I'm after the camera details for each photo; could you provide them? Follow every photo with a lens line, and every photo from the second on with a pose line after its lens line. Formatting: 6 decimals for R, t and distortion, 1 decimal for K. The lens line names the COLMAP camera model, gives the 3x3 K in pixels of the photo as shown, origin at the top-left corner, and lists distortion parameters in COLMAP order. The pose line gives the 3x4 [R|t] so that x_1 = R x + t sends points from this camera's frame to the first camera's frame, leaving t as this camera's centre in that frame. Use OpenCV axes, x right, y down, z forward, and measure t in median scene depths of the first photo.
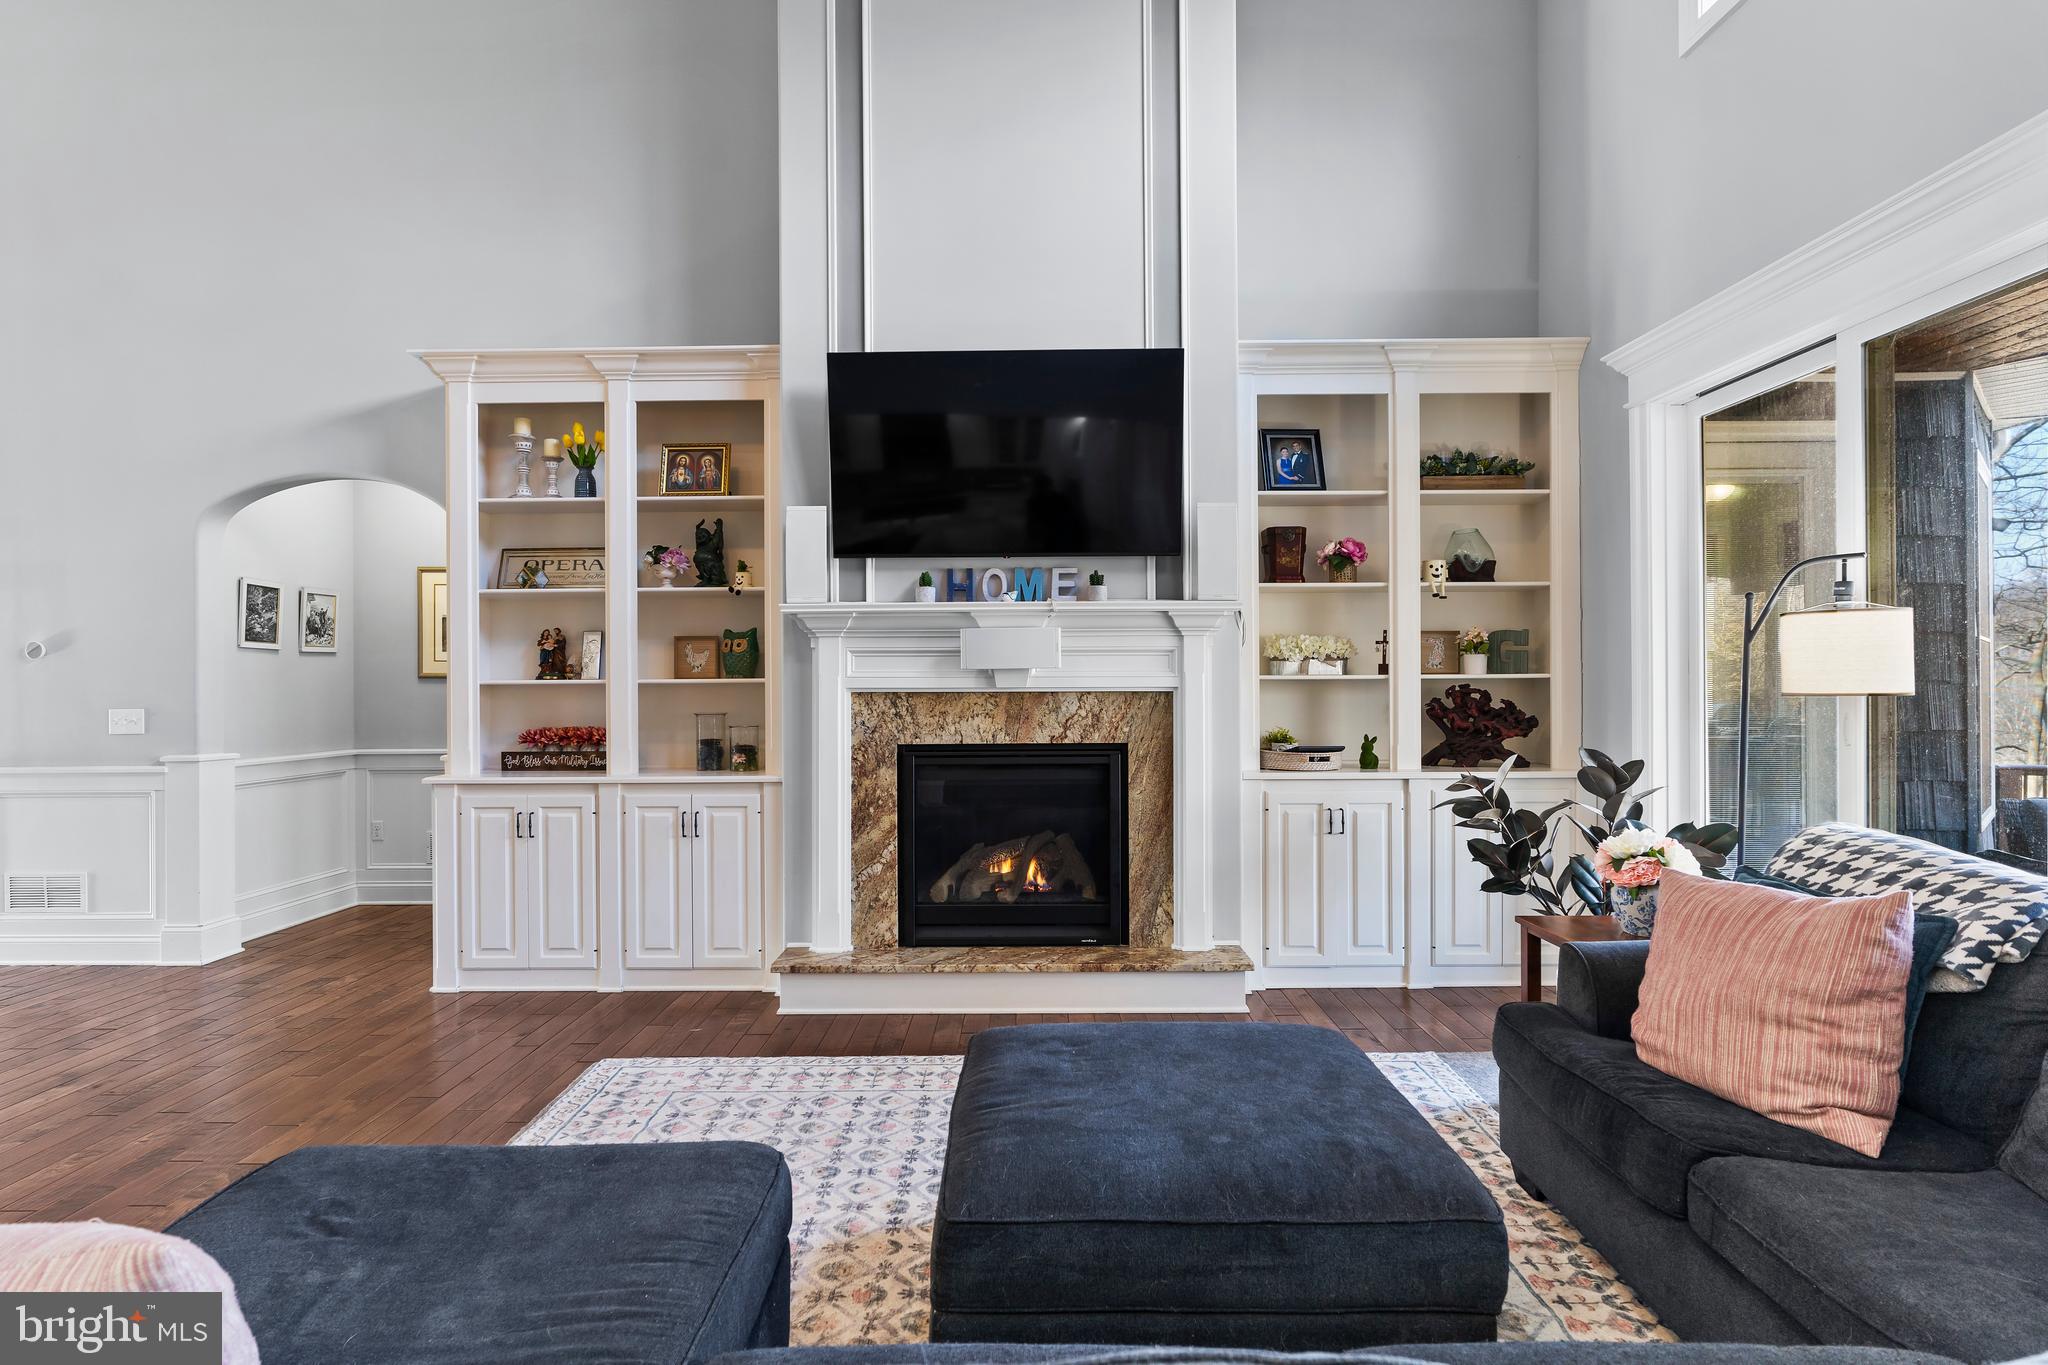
lens RADIAL K [[1059.9, 0, 1024.0], [0, 1059.9, 677.9], [0, 0, 1]] dist [0.002067, 0.000208]
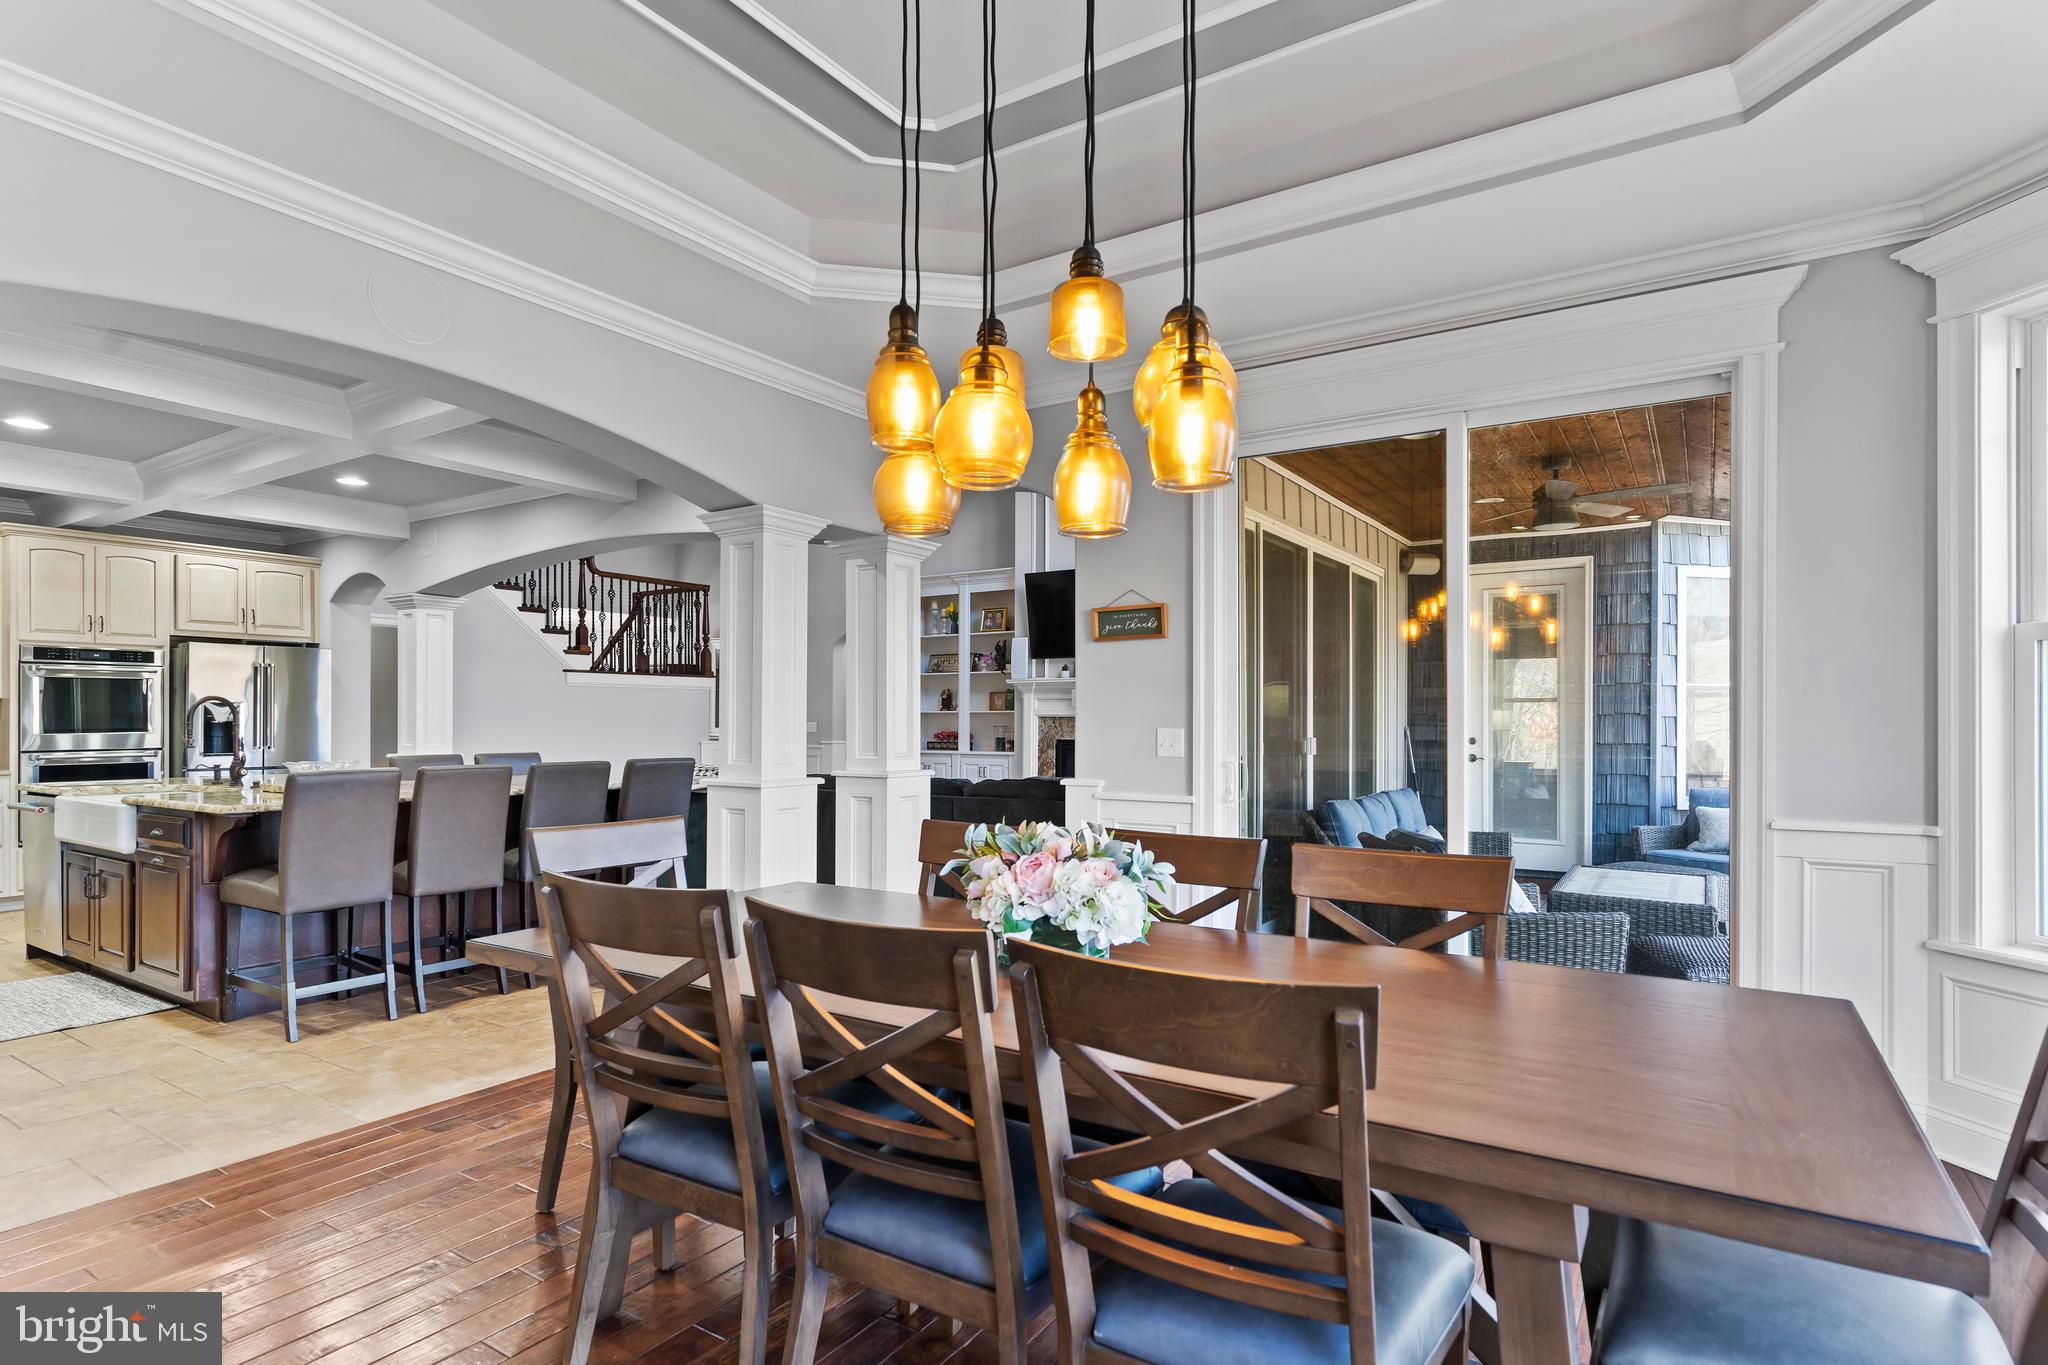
lens RADIAL K [[1059.9, 0, 1024.6], [0, 1059.9, 700.1], [0, 0, 1]] dist [0.002067, 0.000208]
pose [[0.842527, -0.004034, -0.538638, 0.999614], [-0.001873, 0.999944, -0.010419, 0.001693], [0.538650, 0.009787, 0.842473, -0.911444]]
